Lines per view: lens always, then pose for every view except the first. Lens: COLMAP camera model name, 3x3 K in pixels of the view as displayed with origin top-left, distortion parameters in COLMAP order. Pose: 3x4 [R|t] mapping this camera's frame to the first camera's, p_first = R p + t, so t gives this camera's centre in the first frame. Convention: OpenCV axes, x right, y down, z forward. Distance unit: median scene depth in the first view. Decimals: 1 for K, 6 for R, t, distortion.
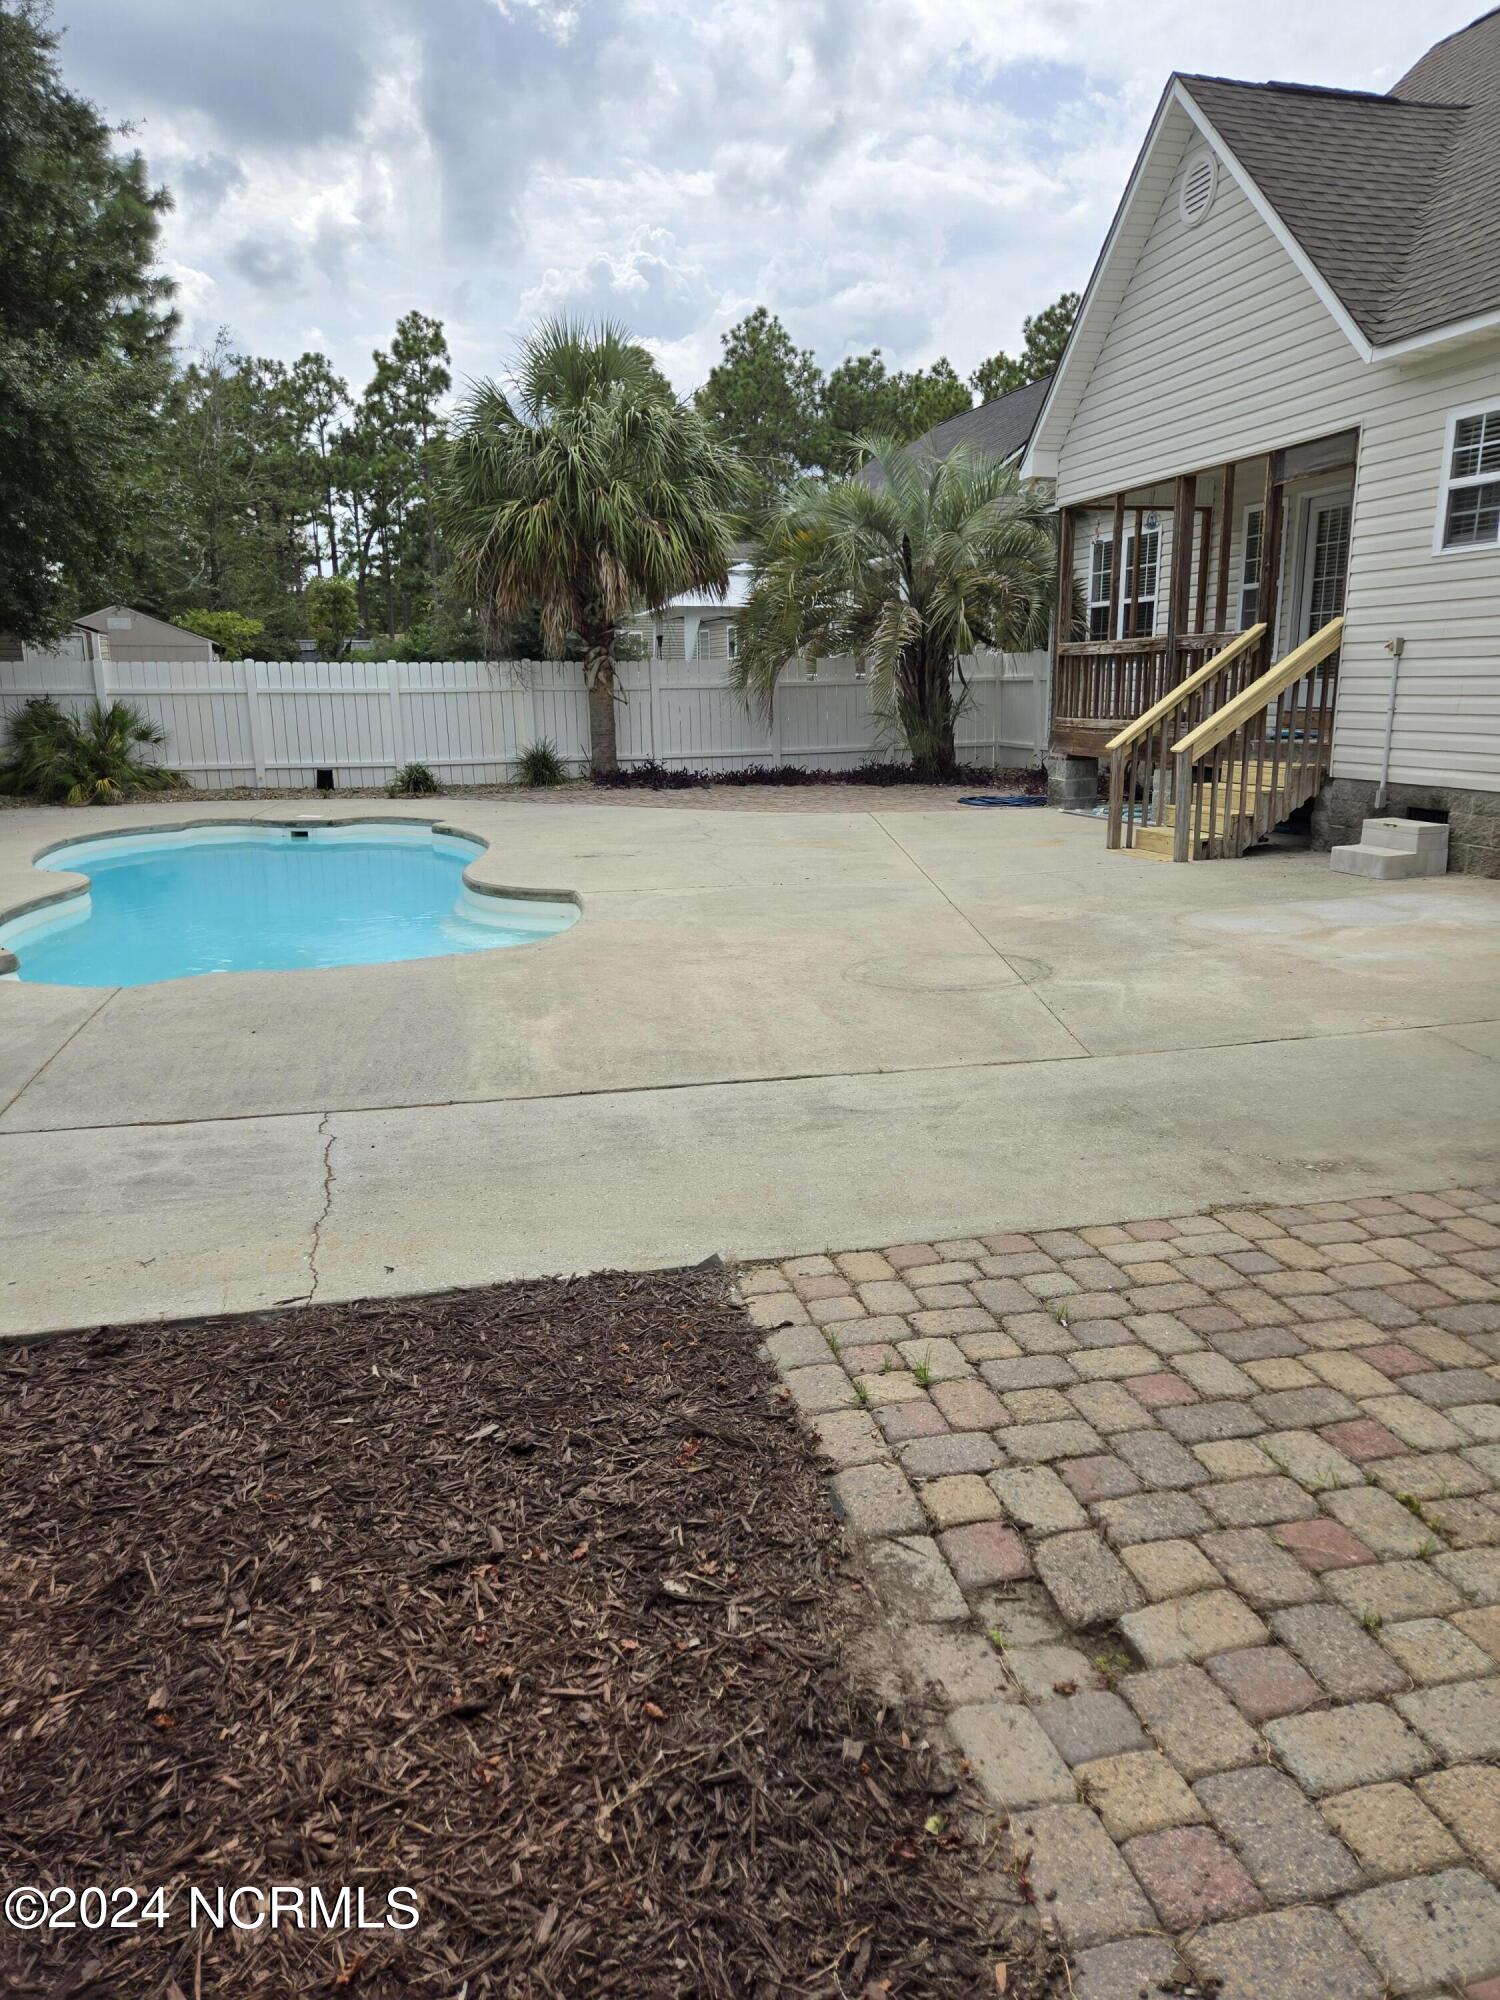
lens RADIAL K [[1322.0, 0, 723.1], [0, 1322.0, 1004.0], [0, 0, 1]] dist [0.077604, -0.066789]
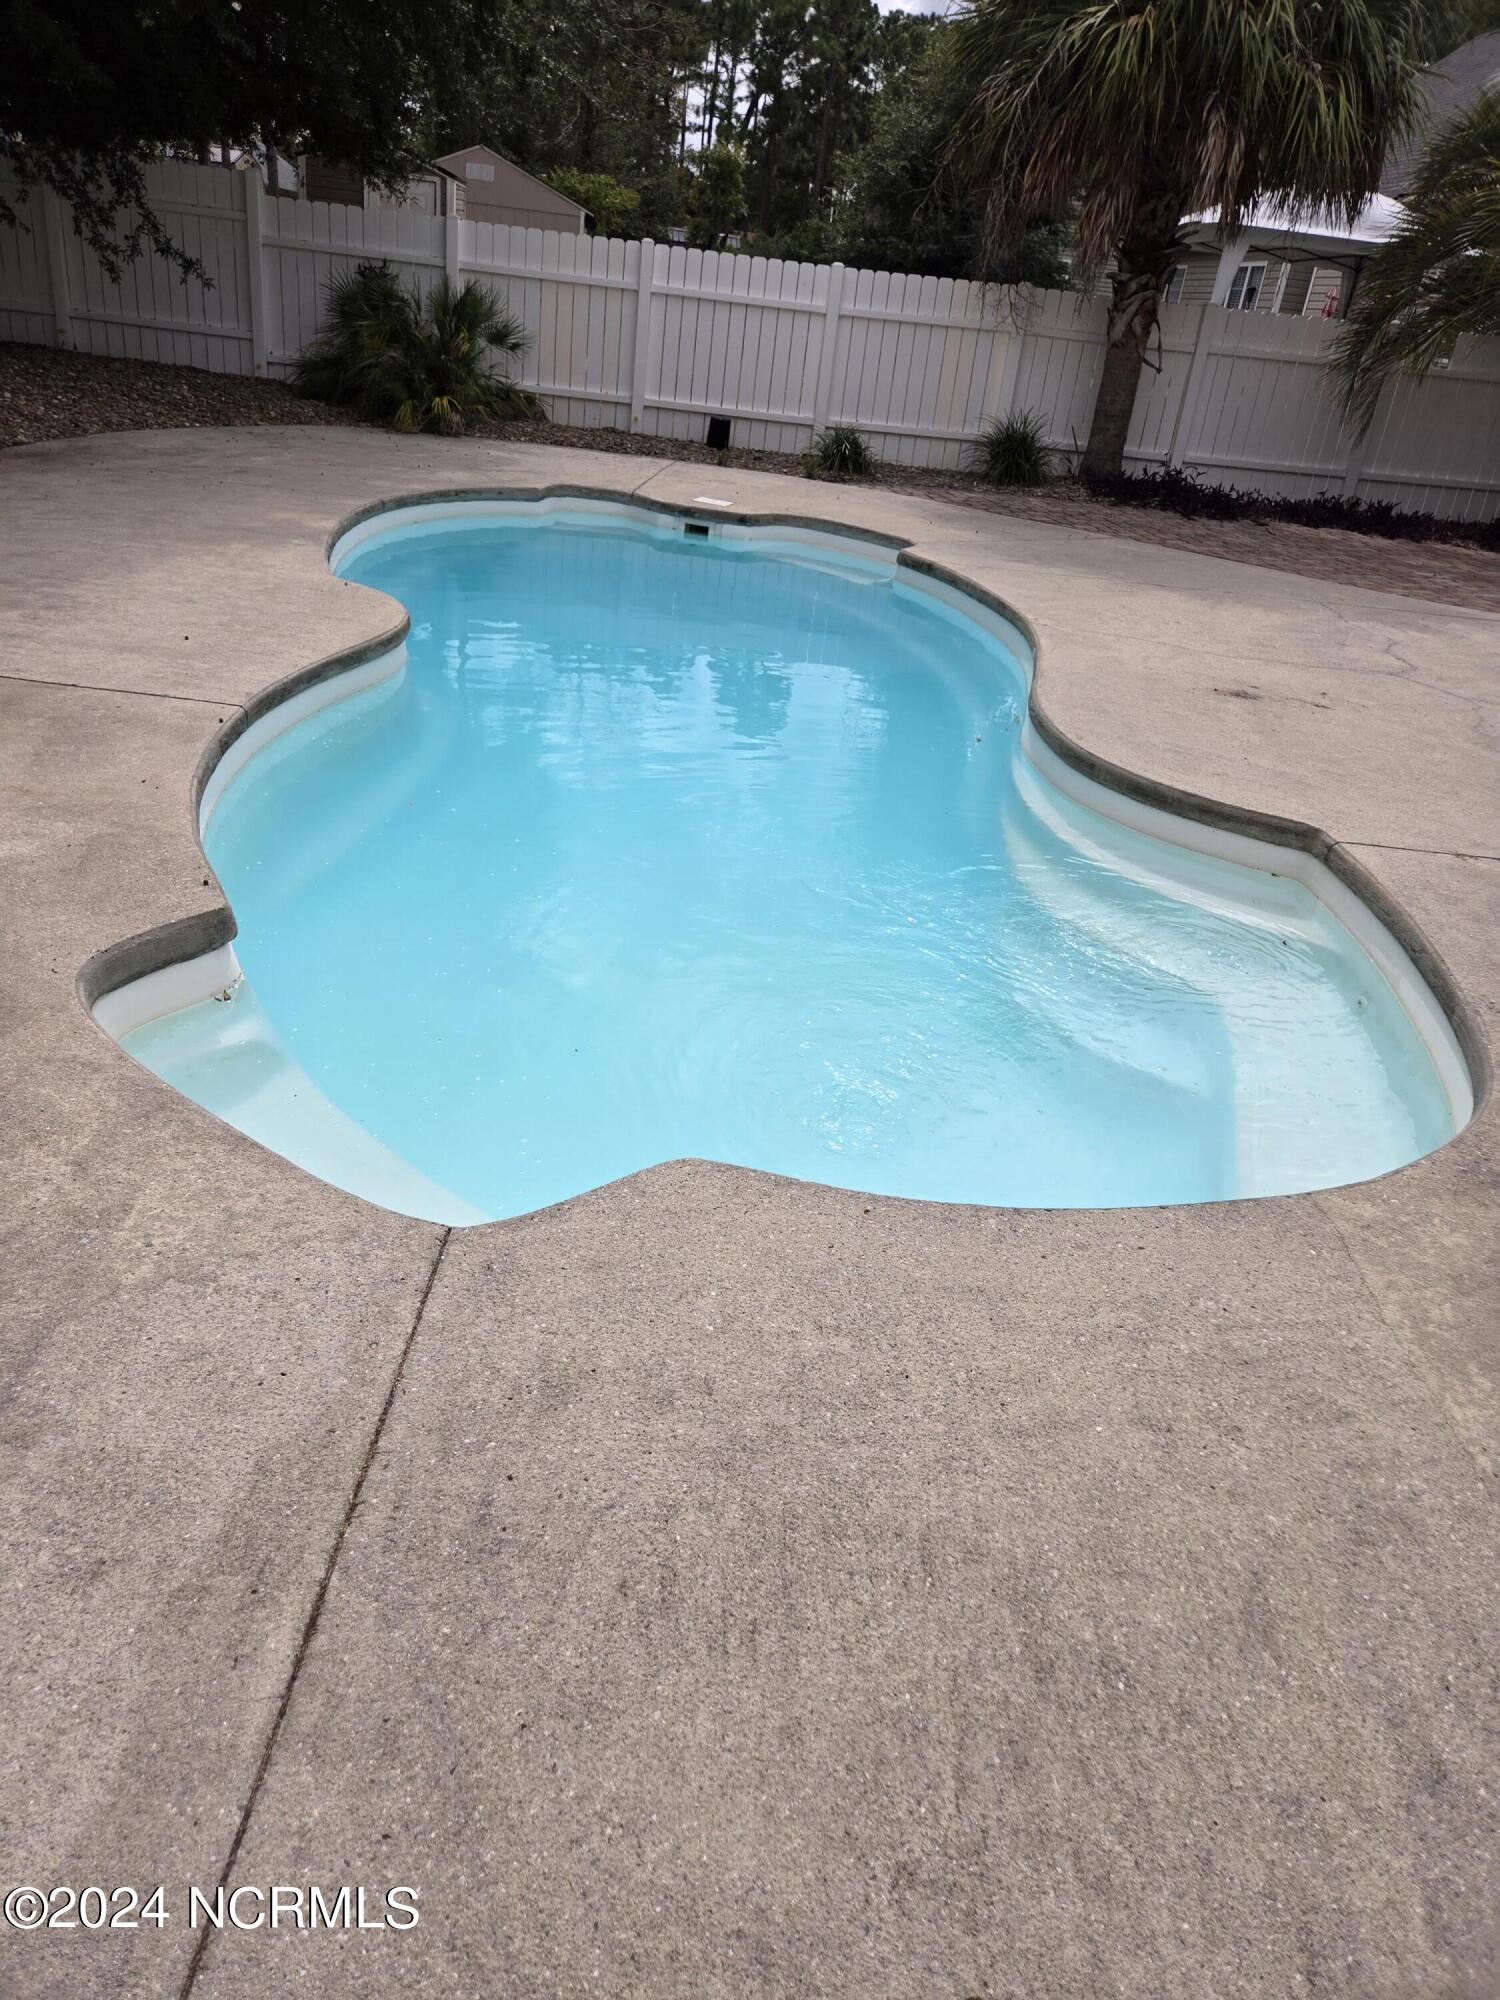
lens RADIAL K [[1322.0, 0, 723.1], [0, 1322.0, 1004.0], [0, 0, 1]] dist [0.077604, -0.066789]
pose [[0.963972, 0.211530, -0.161289, -0.111816], [-0.167173, 0.953385, 0.251219, -0.054450], [0.206910, -0.215205, 0.954398, 0.232278]]
